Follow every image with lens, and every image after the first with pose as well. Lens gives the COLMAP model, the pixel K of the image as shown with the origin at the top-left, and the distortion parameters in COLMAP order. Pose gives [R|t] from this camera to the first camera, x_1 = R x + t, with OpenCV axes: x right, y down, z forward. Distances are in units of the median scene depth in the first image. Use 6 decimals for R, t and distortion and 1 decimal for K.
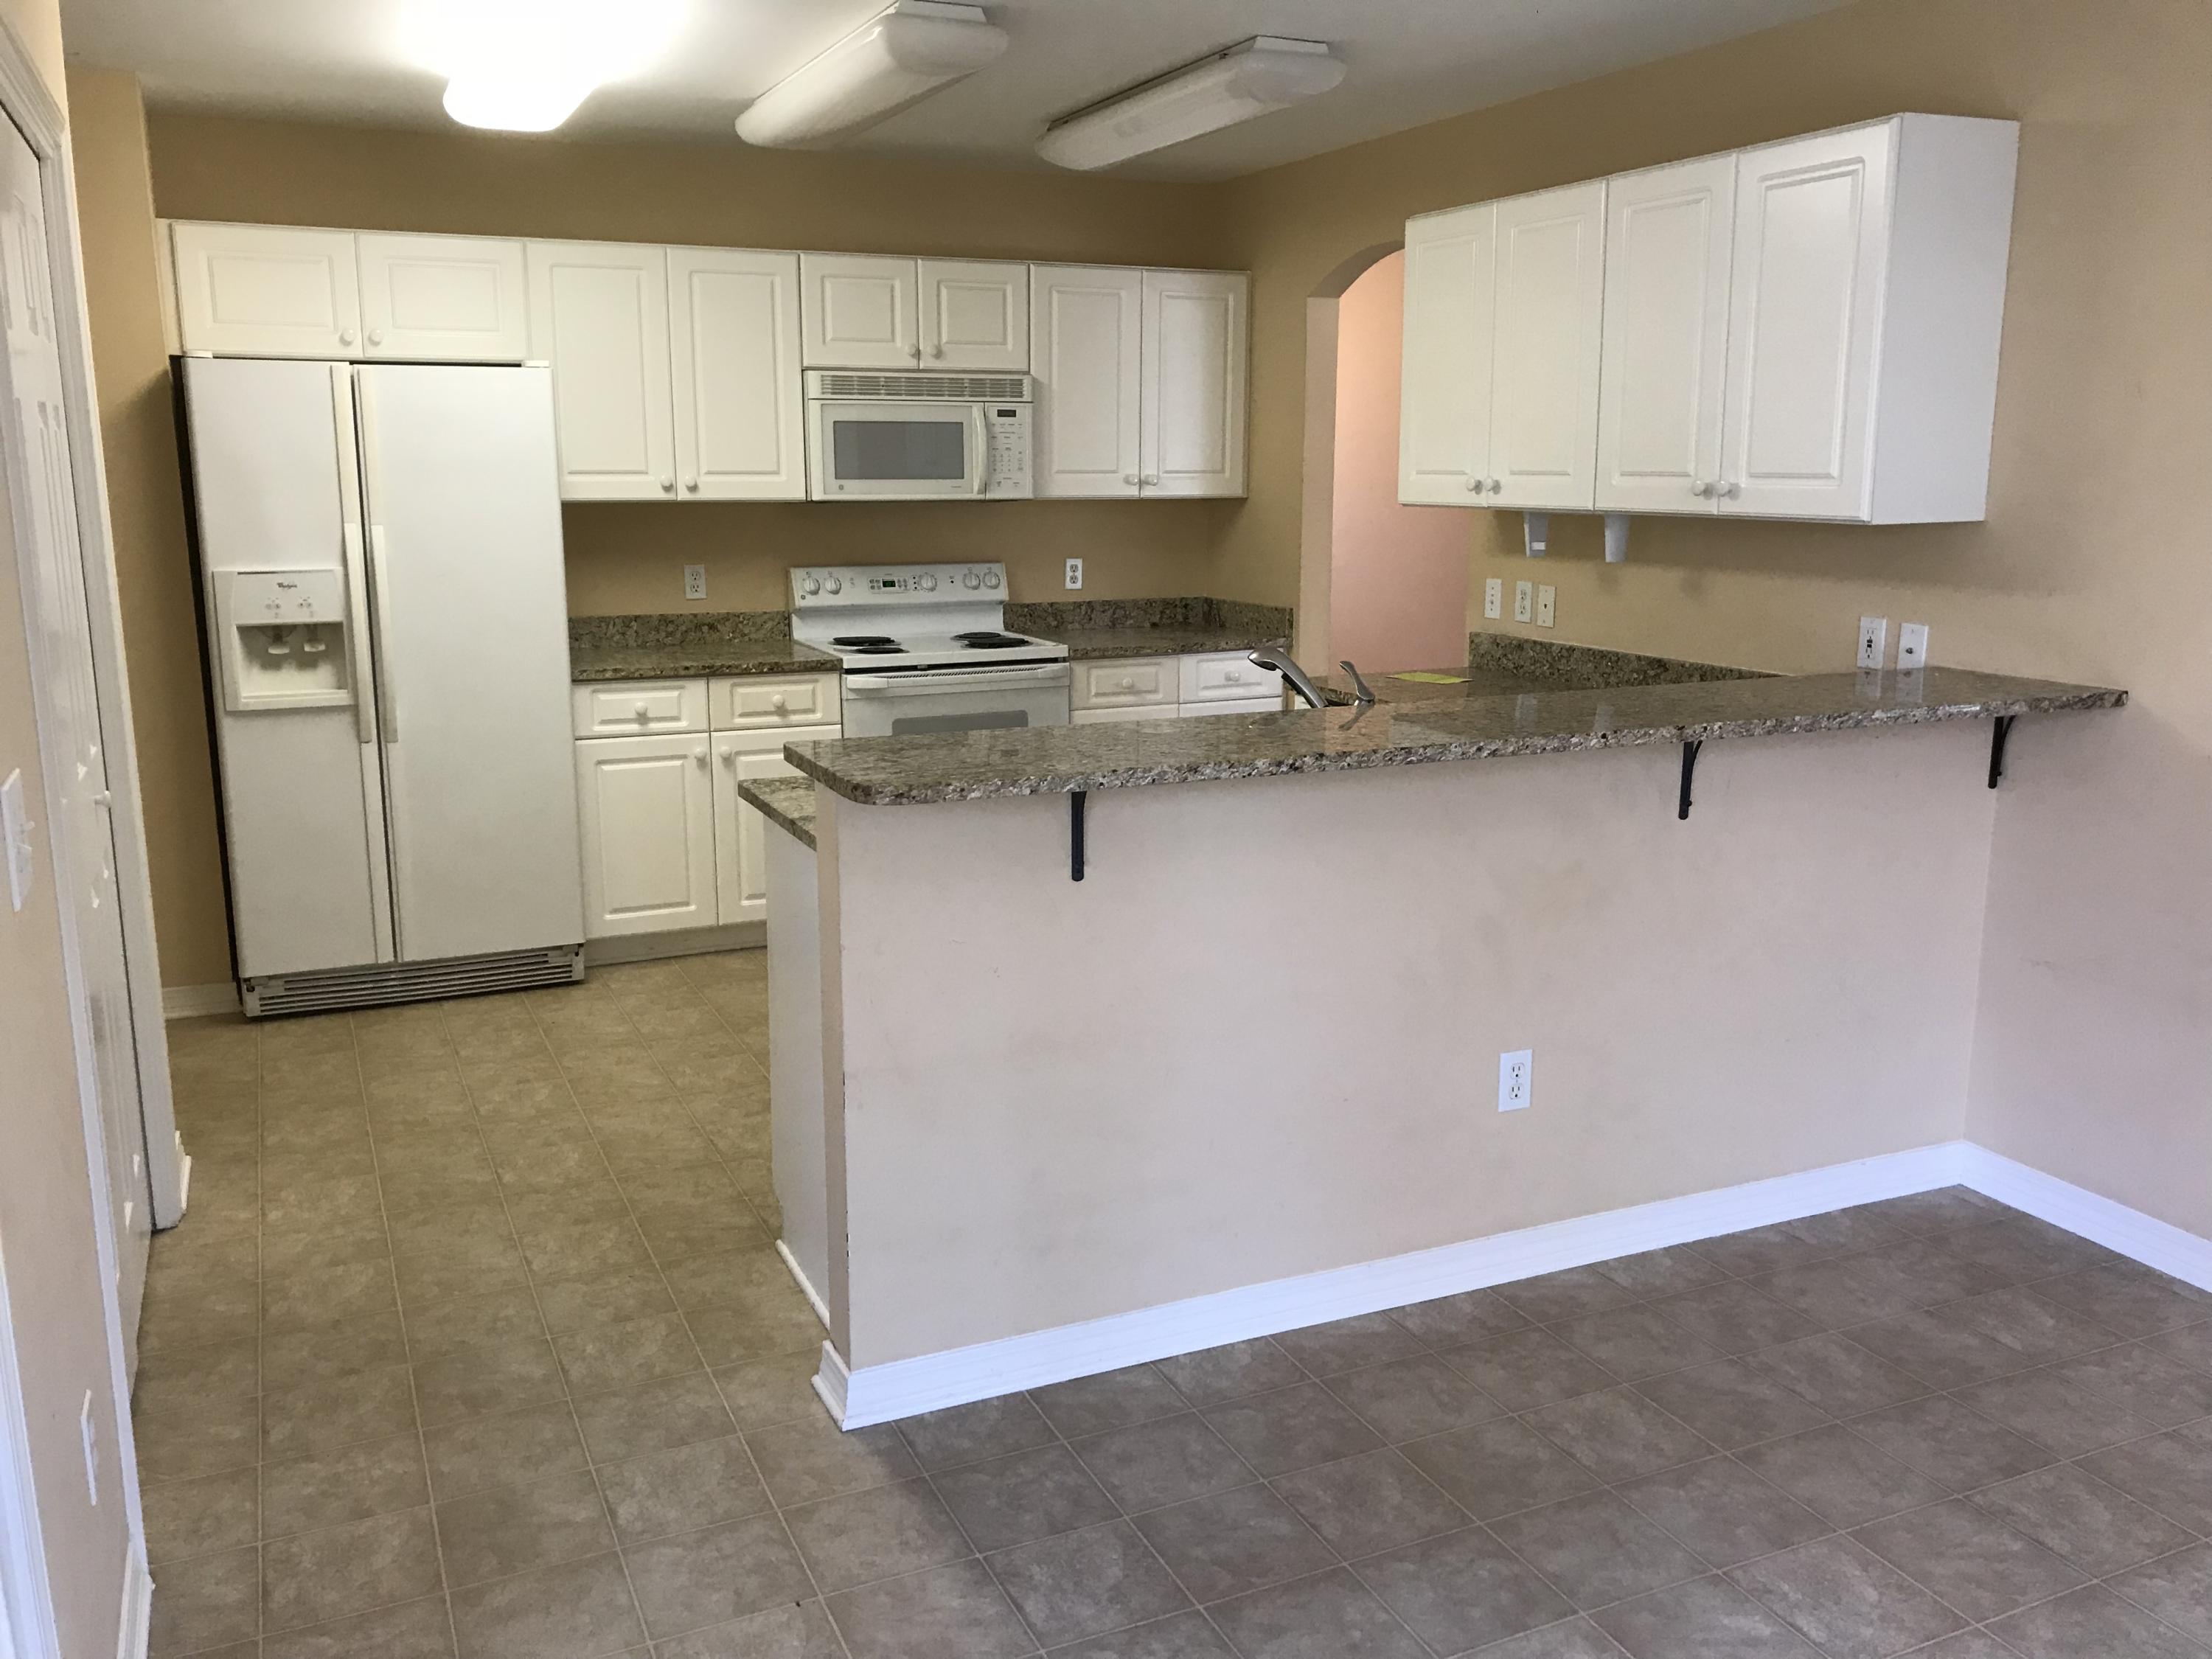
lens RADIAL K [[1830.5, 0, 1106.3], [0, 1830.5, 832.1], [0, 0, 1]] dist [0.045396, -0.013979]
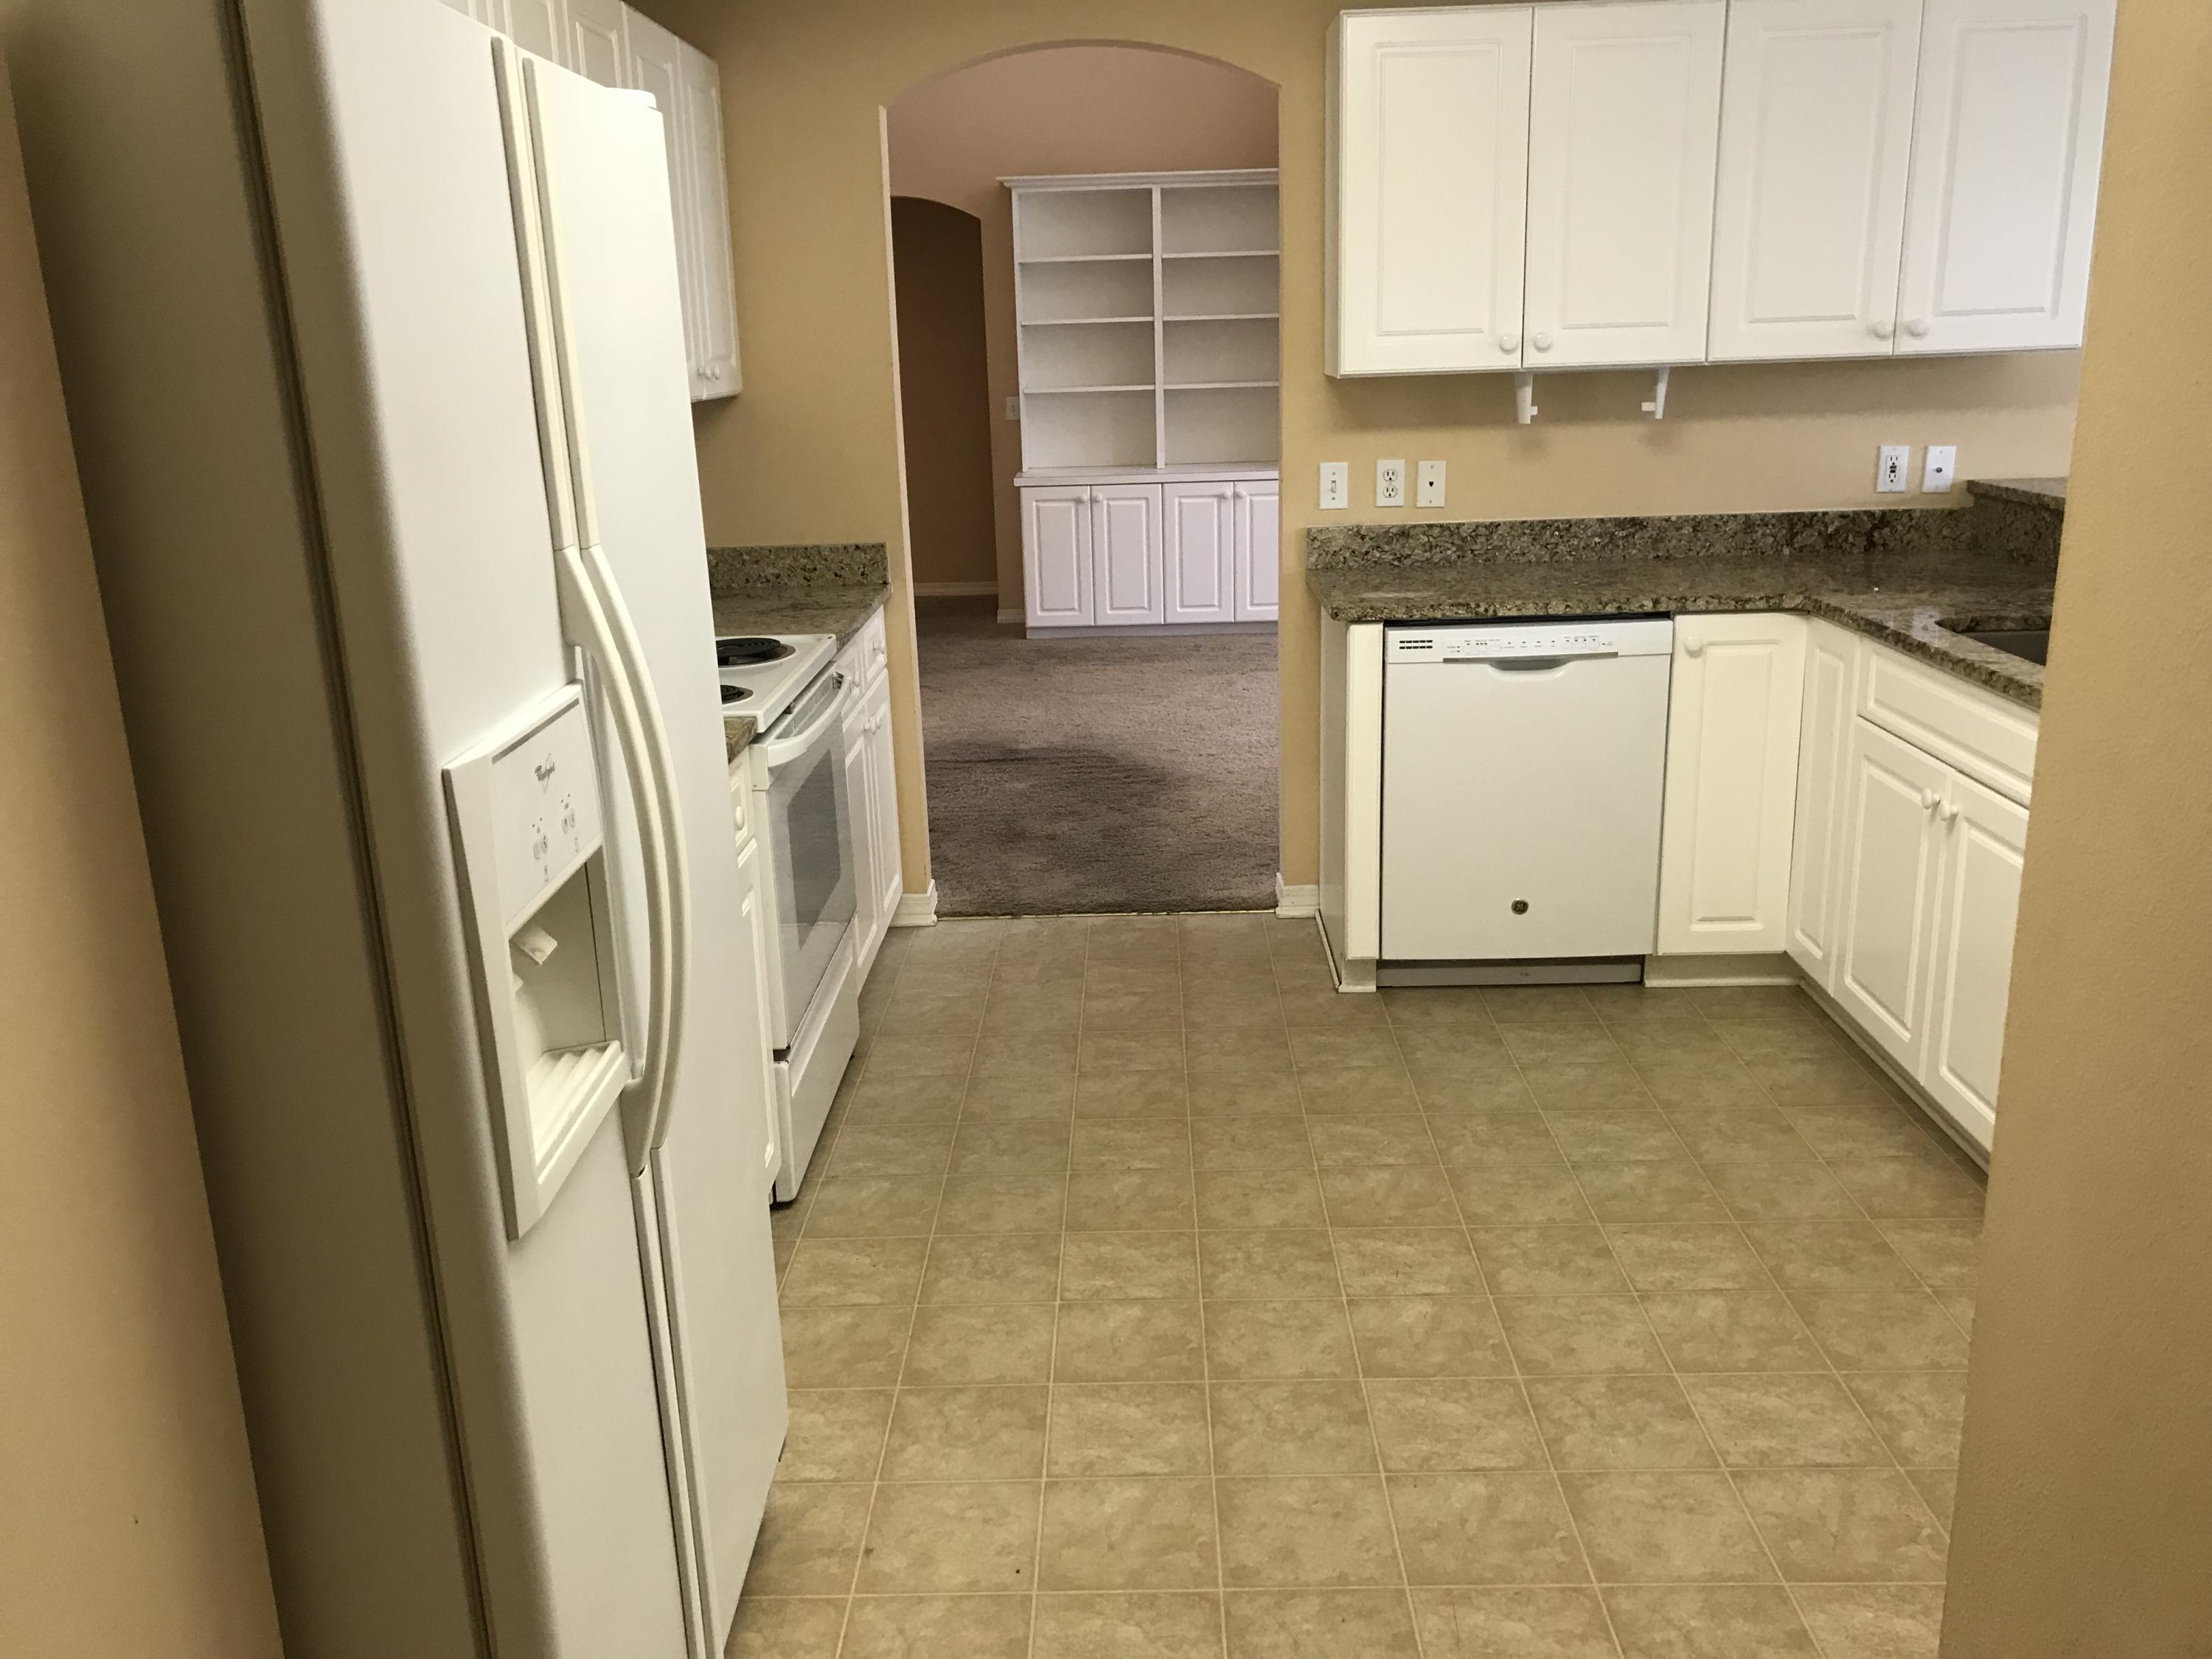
lens RADIAL K [[1830.5, 0, 1110.6], [0, 1830.5, 824.1], [0, 0, 1]] dist [0.045396, -0.013979]
pose [[0.422214, -0.251137, 0.871014, -0.692837], [0.211133, 0.961676, 0.174933, -0.164071], [-0.881566, 0.110040, 0.459057, 0.799597]]
